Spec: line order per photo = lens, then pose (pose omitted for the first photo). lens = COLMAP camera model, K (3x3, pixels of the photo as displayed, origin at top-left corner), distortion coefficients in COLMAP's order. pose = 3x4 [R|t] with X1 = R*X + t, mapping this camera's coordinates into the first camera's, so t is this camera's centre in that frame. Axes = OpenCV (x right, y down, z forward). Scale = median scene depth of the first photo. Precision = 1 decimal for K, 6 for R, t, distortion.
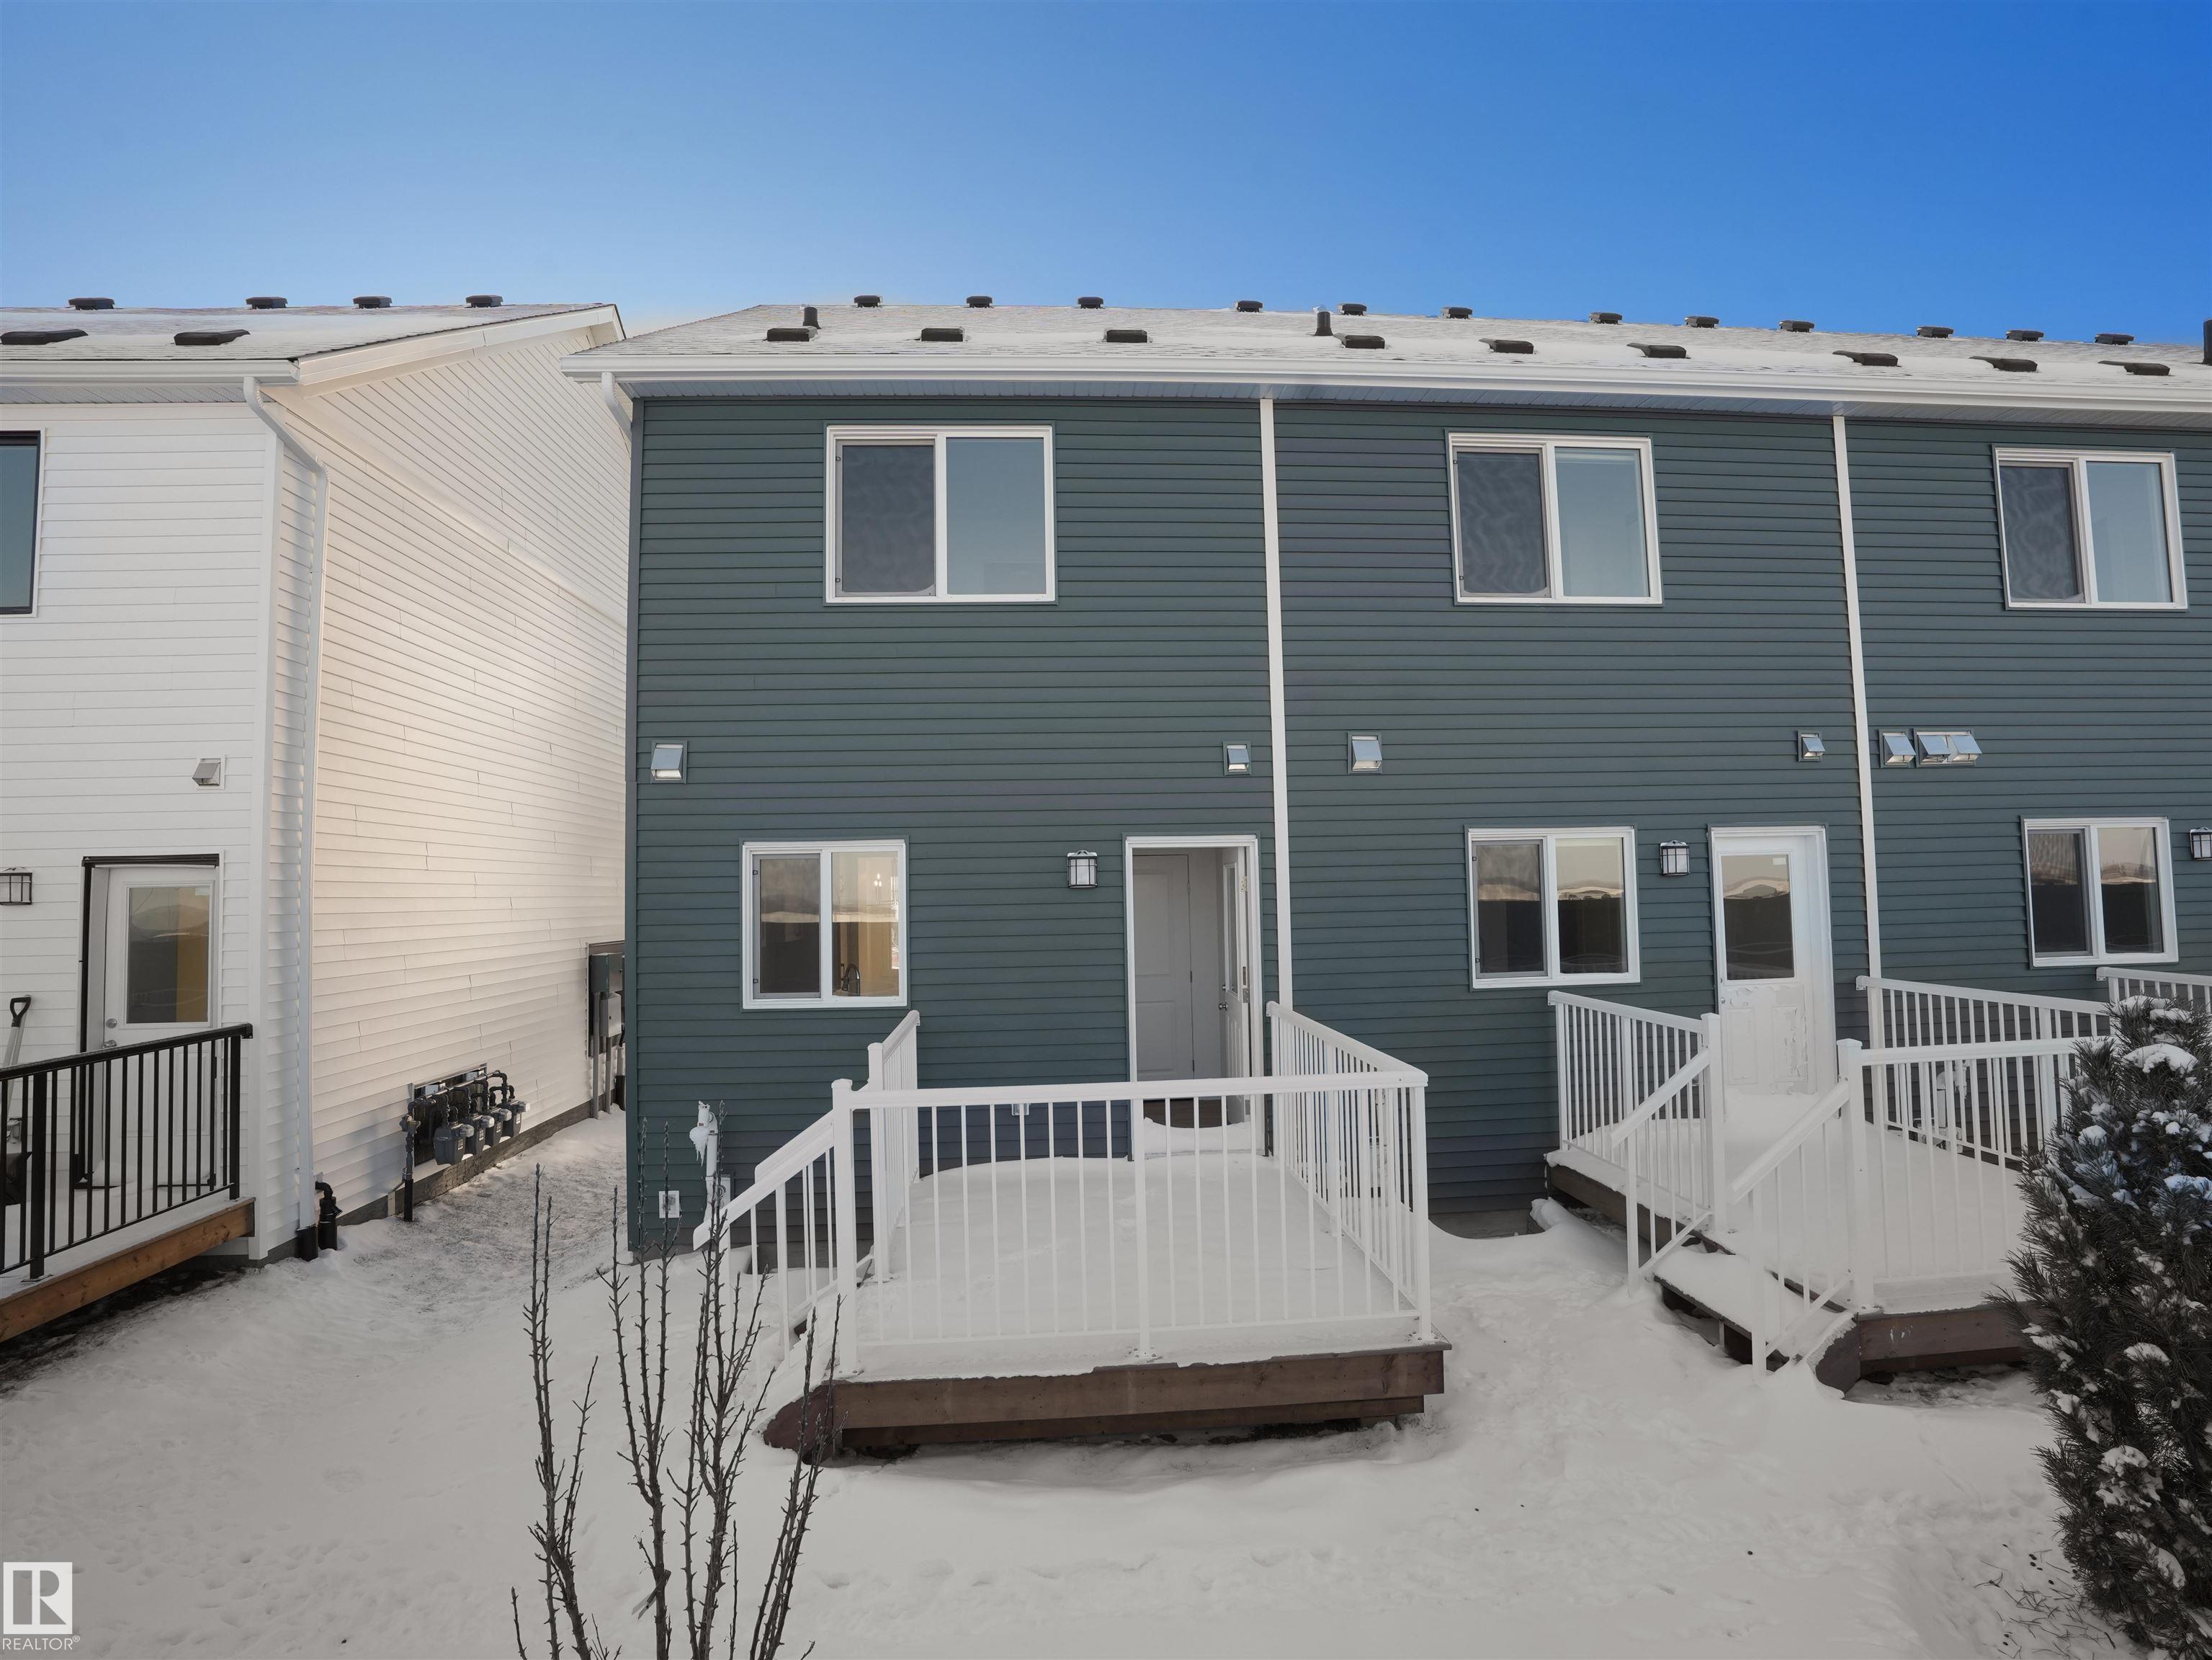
lens RADIAL K [[1196.7, 0, 1106.5], [0, 1196.7, 888.6], [0, 0, 1]] dist [-0.036685, 0.012533]
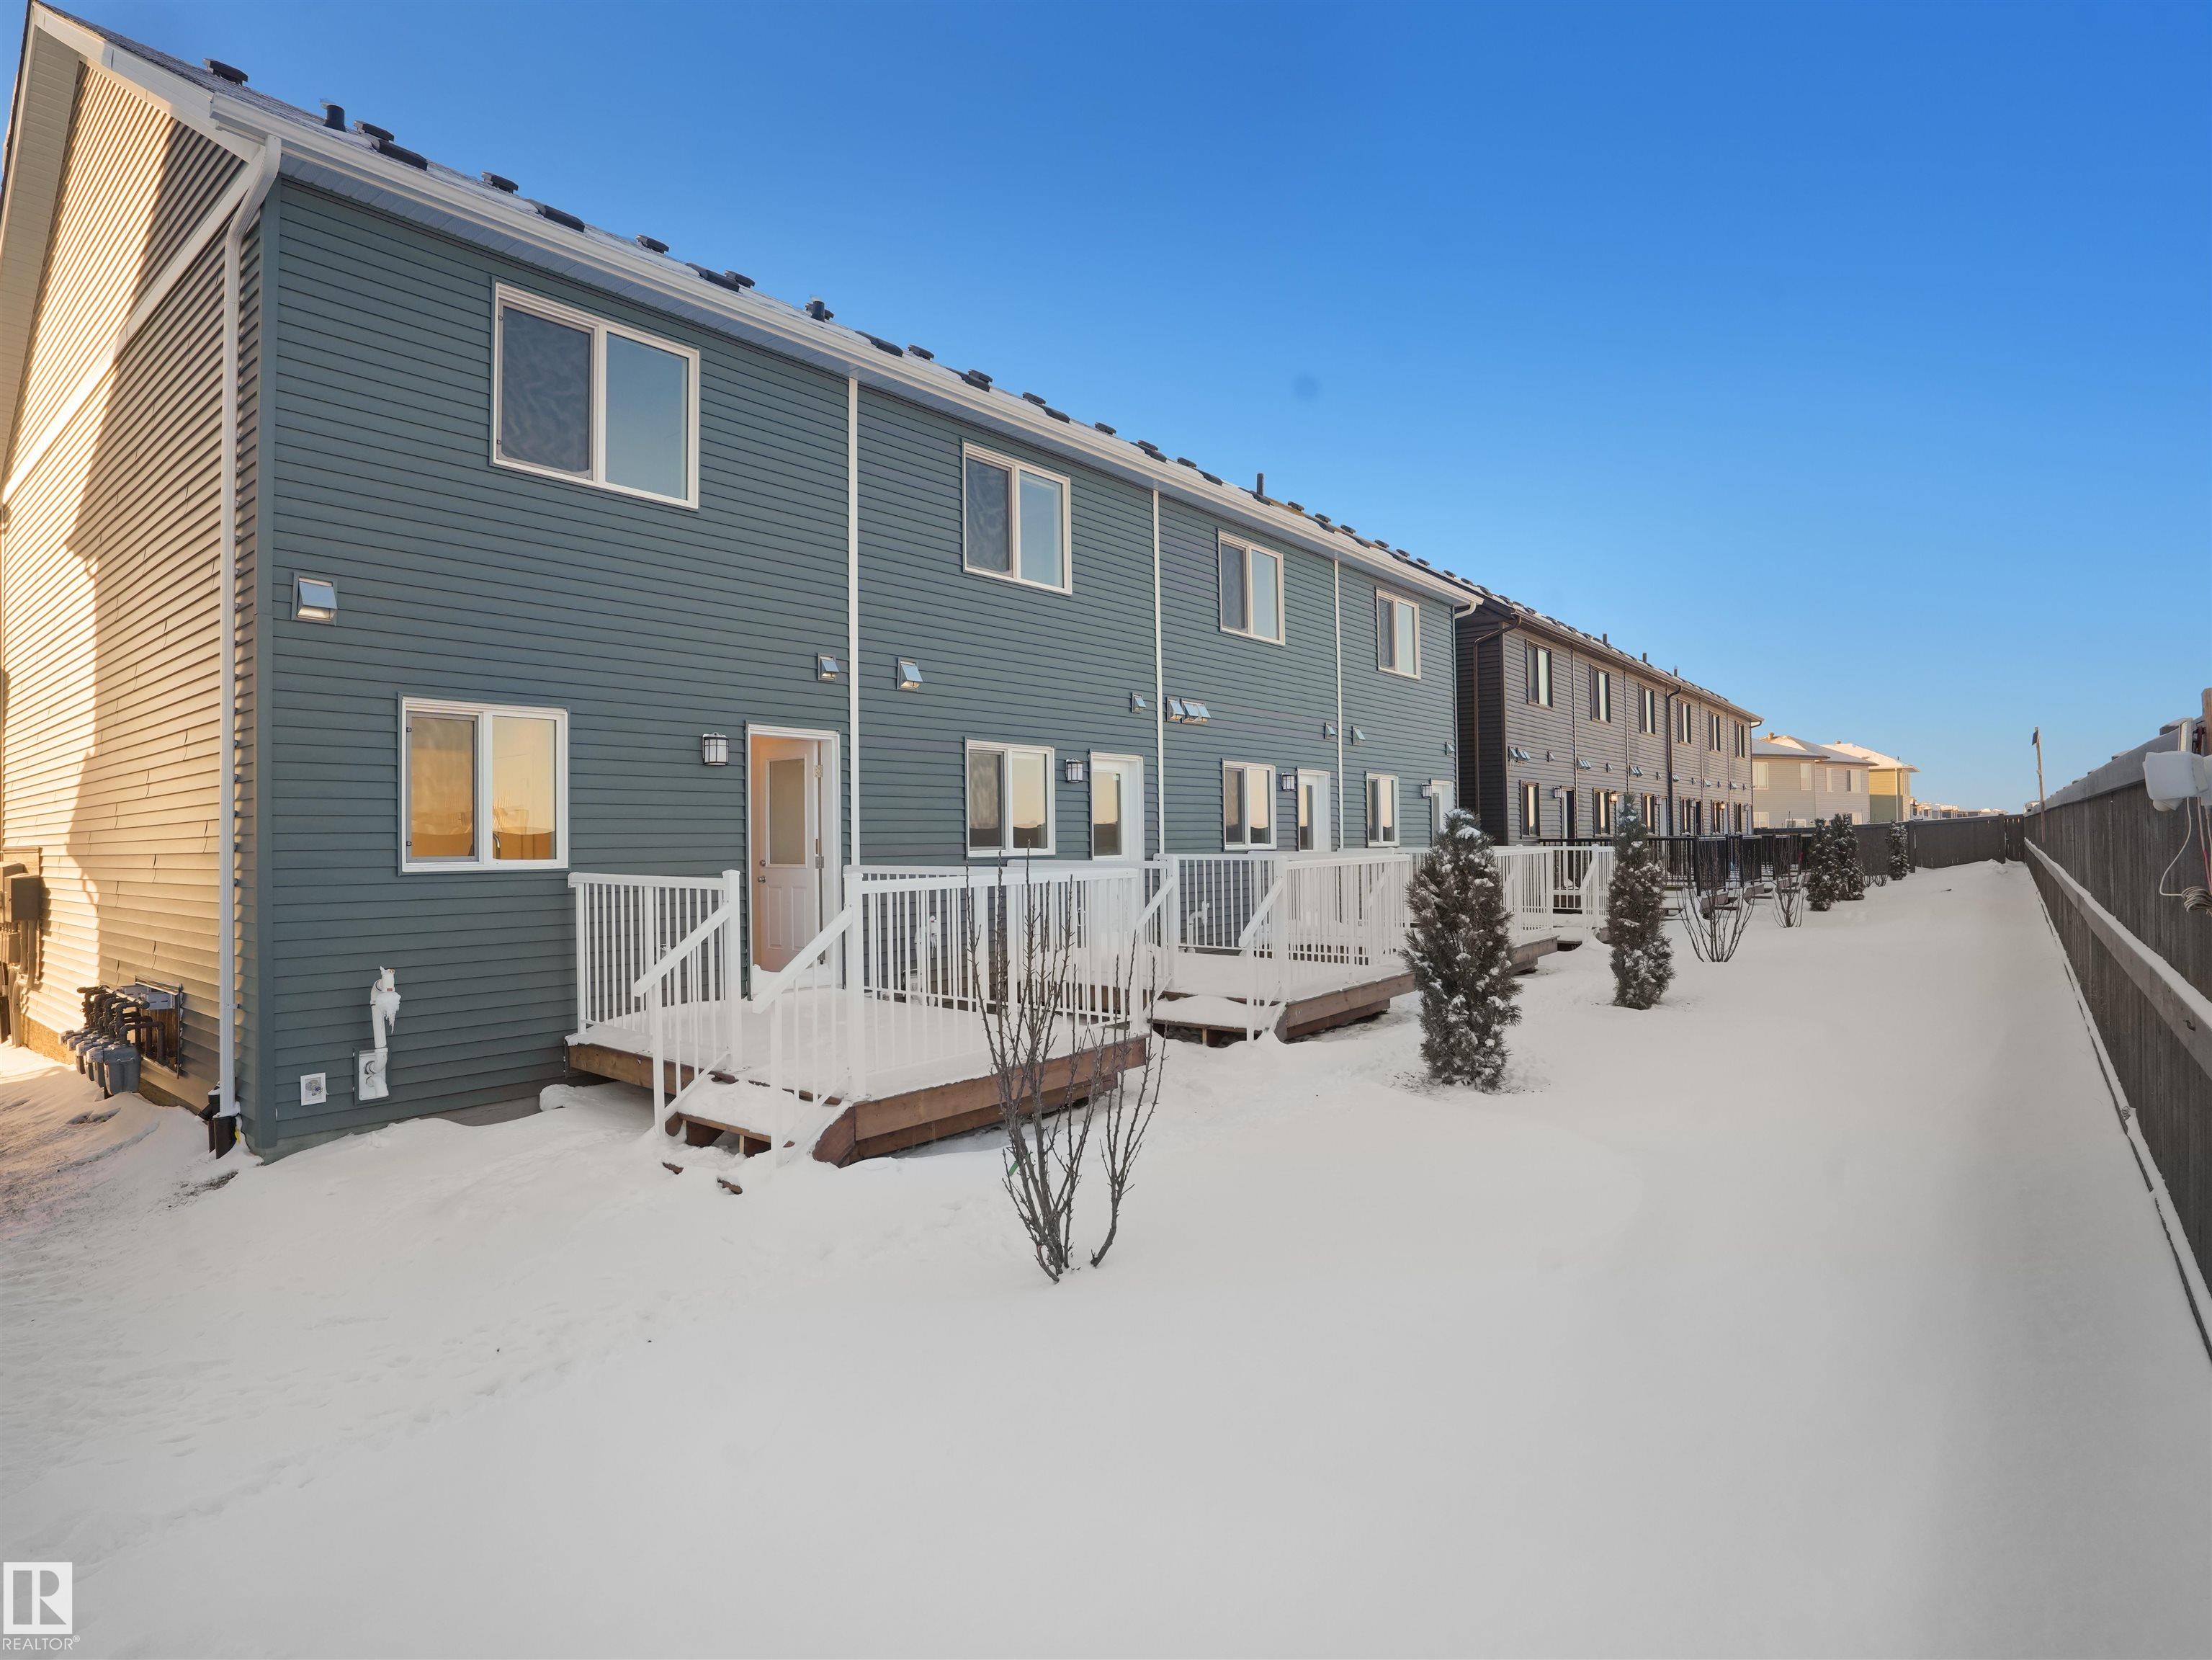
lens RADIAL K [[1176.4, 0, 1109.9], [0, 1176.4, 821.5], [0, 0, 1]] dist [-0.086073, 0.034516]
pose [[0.699098, 0.031939, 0.714312, -0.527157], [-0.060854, 0.998035, 0.014932, 0.012387], [-0.712432, -0.053908, 0.699668, -0.052471]]
